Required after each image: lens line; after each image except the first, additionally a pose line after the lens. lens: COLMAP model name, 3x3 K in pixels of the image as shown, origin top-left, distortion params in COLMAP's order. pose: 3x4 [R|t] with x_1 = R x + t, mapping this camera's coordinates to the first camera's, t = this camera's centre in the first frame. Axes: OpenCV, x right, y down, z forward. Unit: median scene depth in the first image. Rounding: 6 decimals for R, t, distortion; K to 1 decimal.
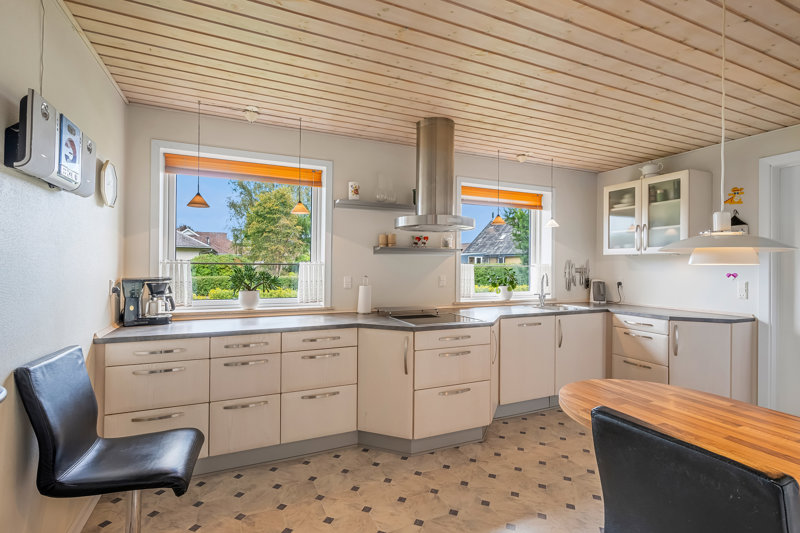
lens RADIAL K [[381.4, 0, 400.8], [0, 381.4, 264.6], [0, 0, 1]] dist [-0.003515, -0.000642]
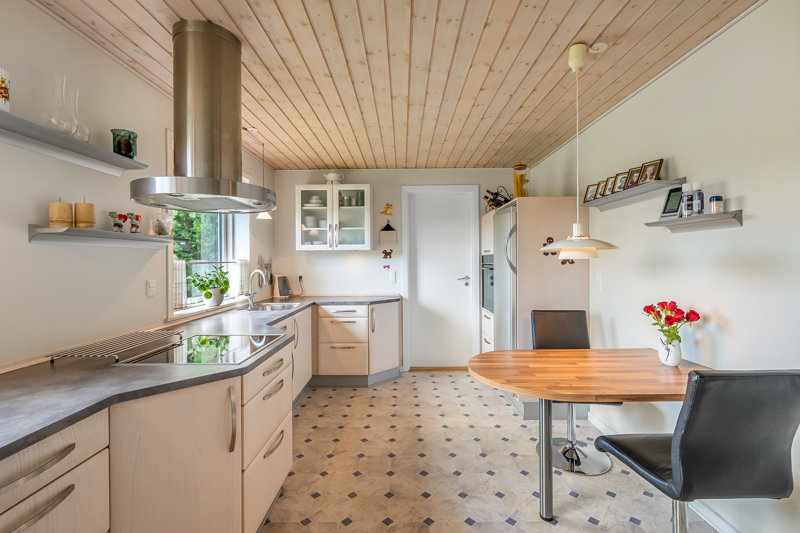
lens RADIAL K [[357.0, 0, 399.1], [0, 357.0, 262.0], [0, 0, 1]] dist [0.000283, 0.000307]
pose [[0.412055, -0.014255, 0.911047, -0.273119], [0.009027, 0.999892, 0.011562, -0.003667], [-0.911114, 0.003460, 0.412140, 0.400287]]
